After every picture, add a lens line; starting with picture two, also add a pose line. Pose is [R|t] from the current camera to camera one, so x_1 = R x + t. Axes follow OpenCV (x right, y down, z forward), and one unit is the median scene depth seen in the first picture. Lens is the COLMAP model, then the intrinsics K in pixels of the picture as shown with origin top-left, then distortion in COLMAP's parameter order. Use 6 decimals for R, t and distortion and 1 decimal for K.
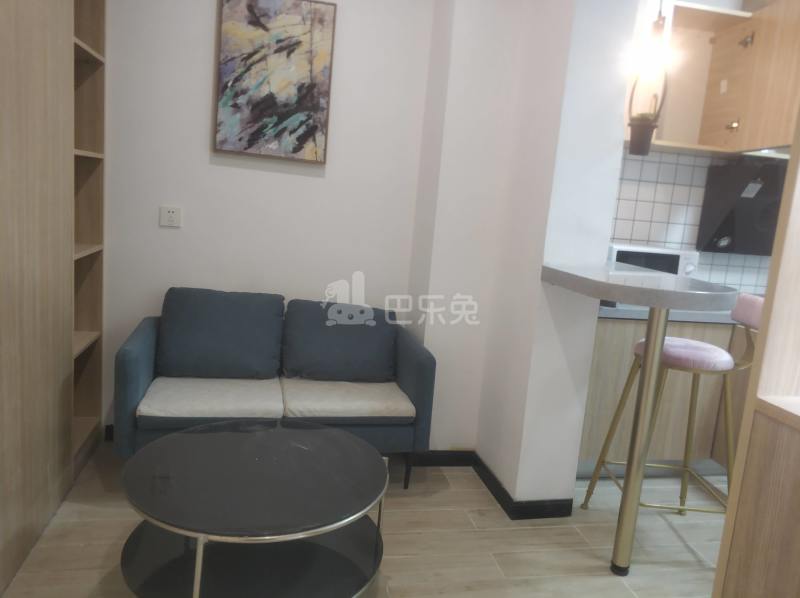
lens RADIAL K [[620.7, 0, 400.0], [0, 620.7, 299.0], [0, 0, 1]] dist [0.004578, 0.005712]
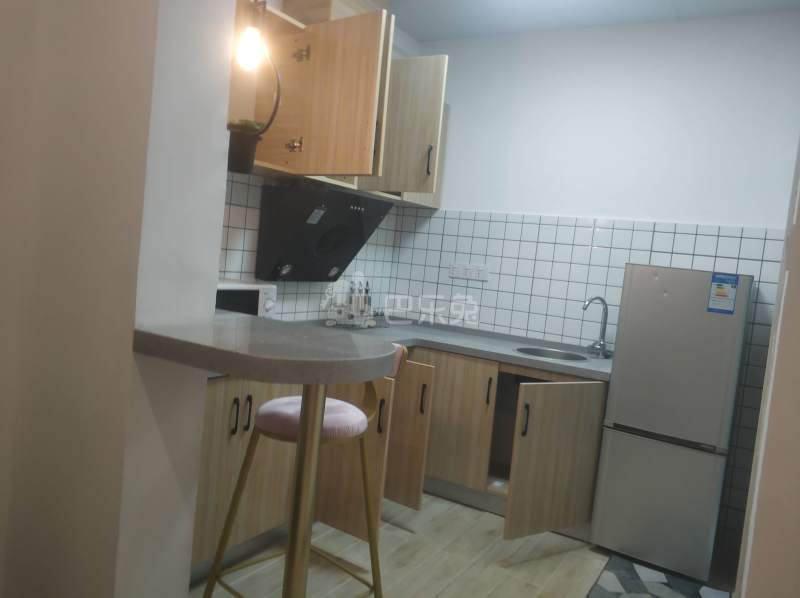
lens RADIAL K [[626.9, 0, 400.0], [0, 626.9, 299.0], [0, 0, 1]] dist [0.152068, -0.410637]
pose [[0.677851, -0.068973, 0.731956, -0.056324], [0.074307, 0.996919, 0.025127, -0.065262], [-0.731434, 0.037357, 0.680888, 0.262890]]
